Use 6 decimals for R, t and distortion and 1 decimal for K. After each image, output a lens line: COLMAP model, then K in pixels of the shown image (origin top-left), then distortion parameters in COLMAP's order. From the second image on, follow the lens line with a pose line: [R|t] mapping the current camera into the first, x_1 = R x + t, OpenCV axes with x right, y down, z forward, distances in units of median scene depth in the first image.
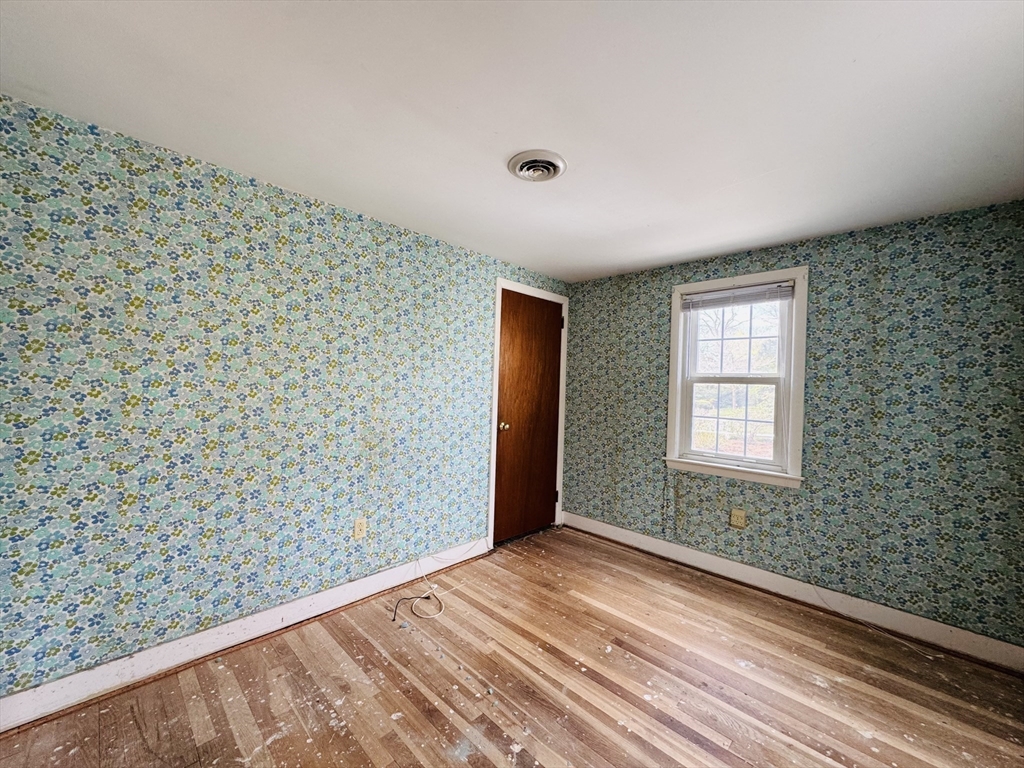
lens RADIAL K [[405.6, 0, 505.5], [0, 405.6, 384.5], [0, 0, 1]] dist [-0.000218, 0.000050]
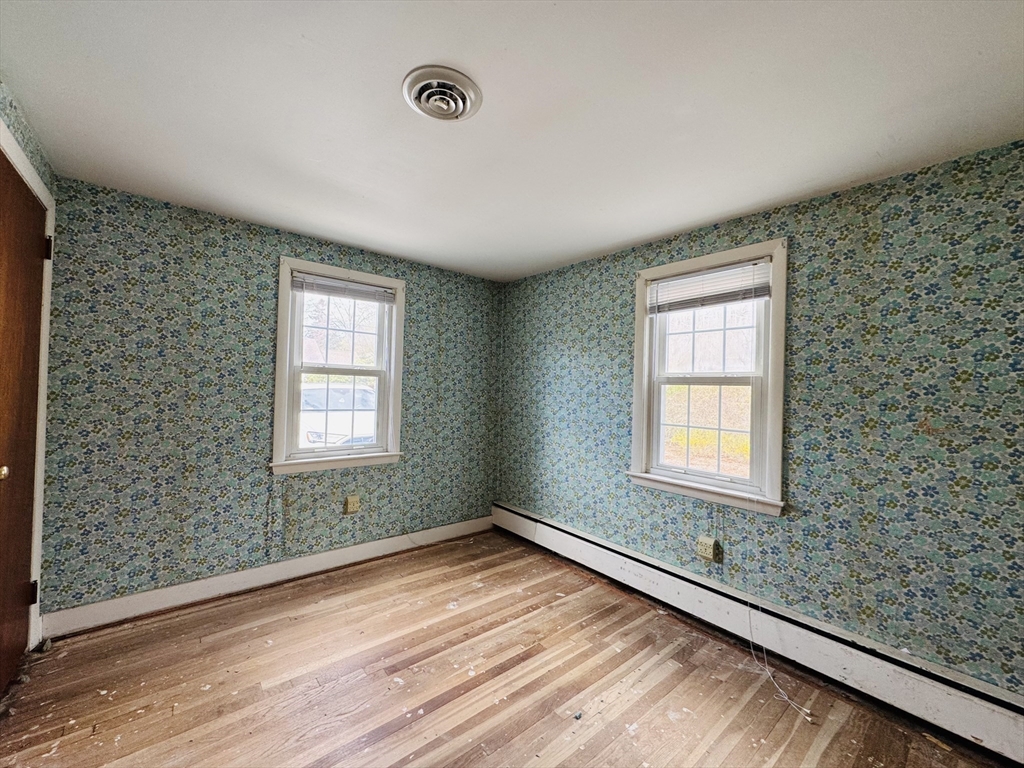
lens RADIAL K [[414.5, 0, 509.0], [0, 414.5, 384.0], [0, 0, 1]] dist [-0.001613, -0.000120]
pose [[0.084775, -0.018725, 0.996224, -0.424386], [-0.028975, 0.999354, 0.021249, -0.013079], [-0.995979, -0.030667, 0.084178, 0.489682]]
